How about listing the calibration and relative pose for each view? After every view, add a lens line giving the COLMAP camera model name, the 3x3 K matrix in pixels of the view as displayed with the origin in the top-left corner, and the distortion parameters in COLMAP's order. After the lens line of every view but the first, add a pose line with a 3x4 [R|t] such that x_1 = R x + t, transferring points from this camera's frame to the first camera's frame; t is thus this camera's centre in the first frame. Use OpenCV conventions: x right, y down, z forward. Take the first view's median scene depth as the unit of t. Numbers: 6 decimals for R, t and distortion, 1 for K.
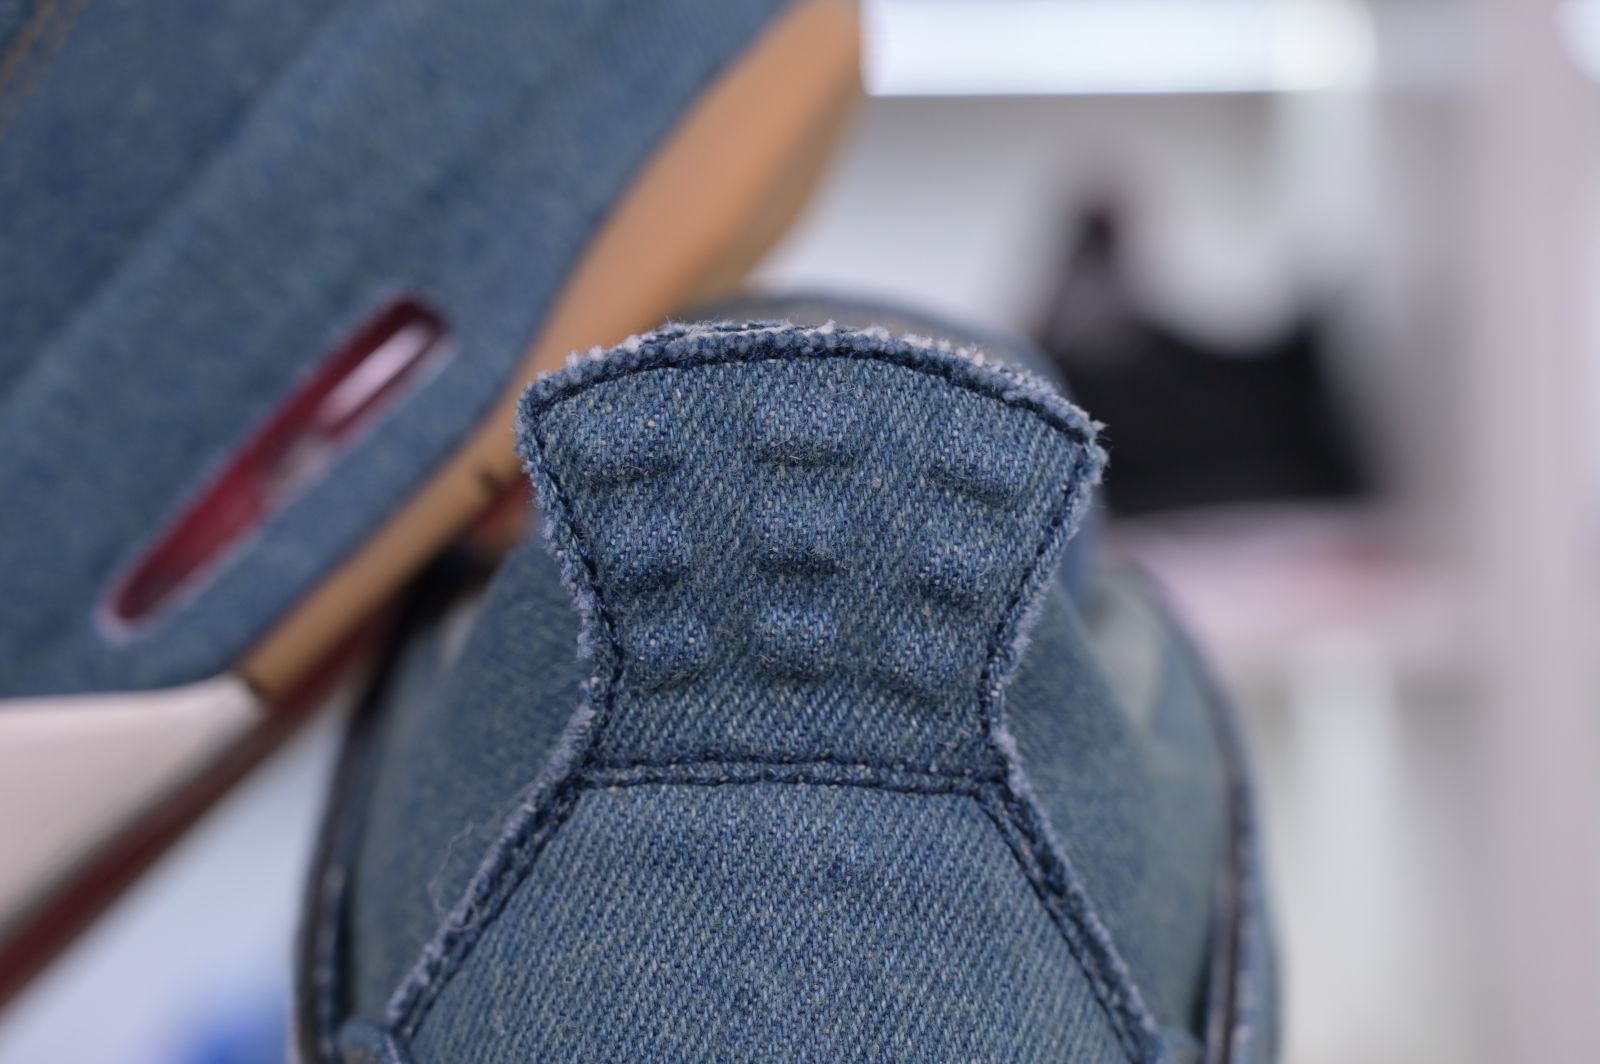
lens RADIAL K [[3142.2, 0, 806.3], [0, 3142.2, 543.2], [0, 0, 1]] dist [0.008306, 0.000000]
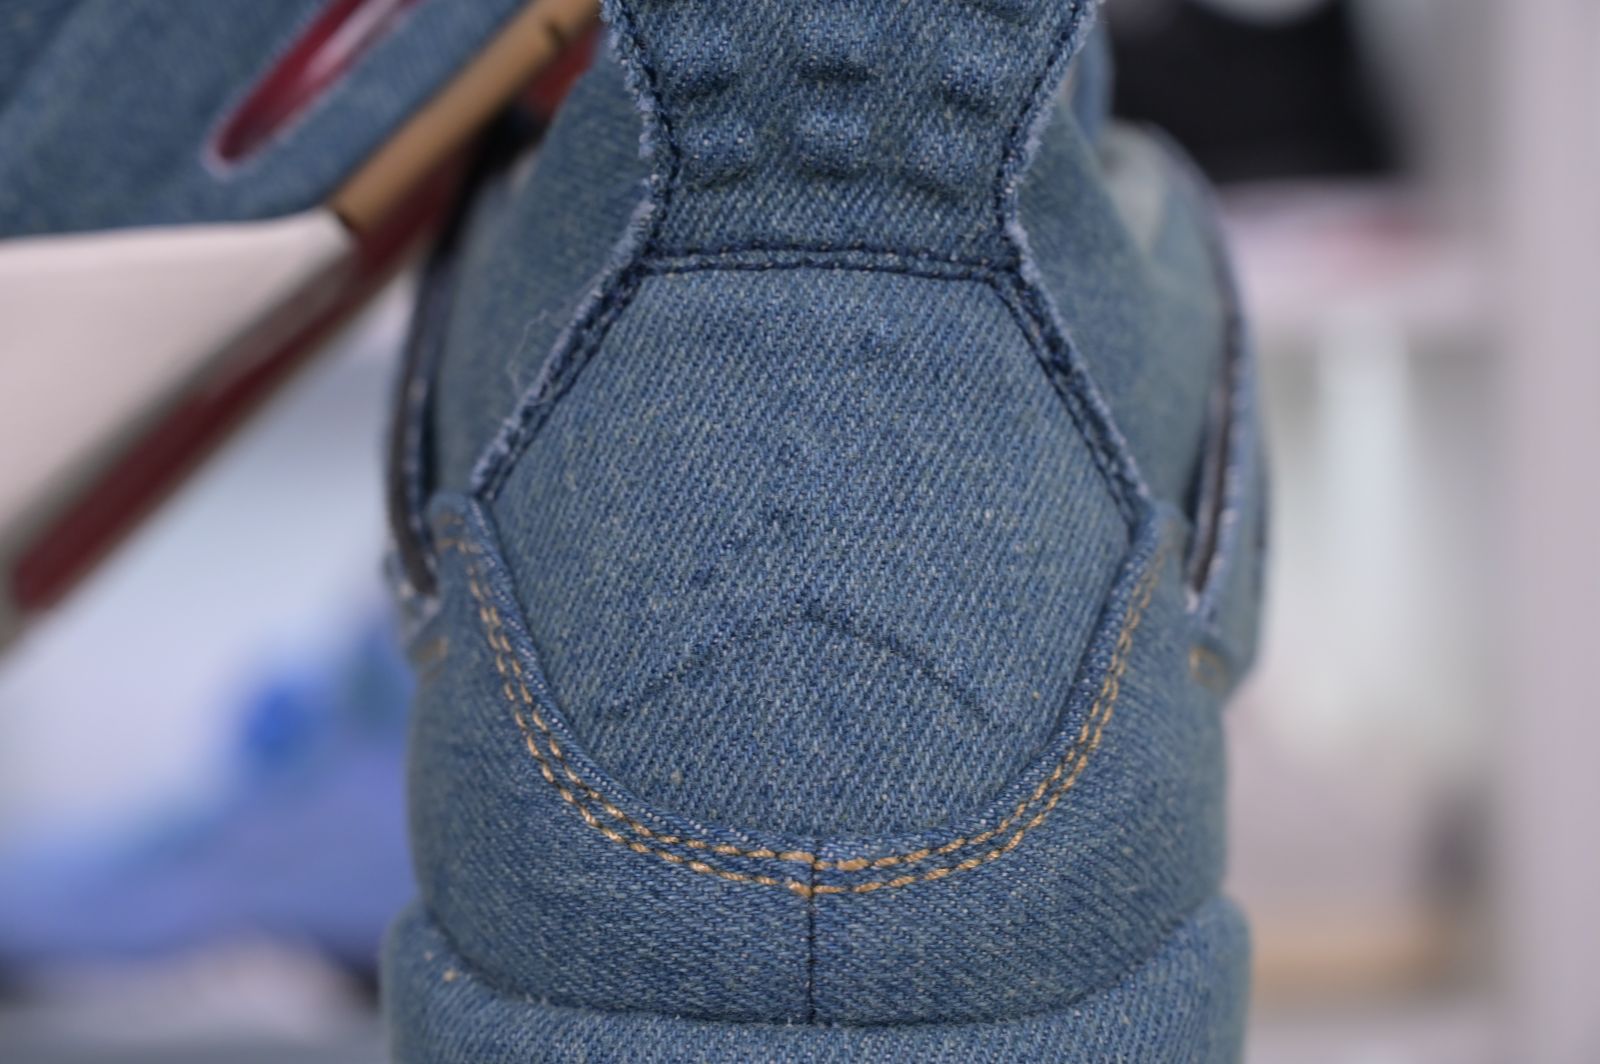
lens RADIAL K [[3142.2, 0, 792.4], [0, 3142.2, 520.0], [0, 0, 1]] dist [0.008306, 0.000000]
pose [[0.999871, 0.003340, -0.015681, 0.000350], [-0.002122, 0.997023, 0.077074, 0.079650], [0.015891, -0.077031, 0.996902, -0.136670]]
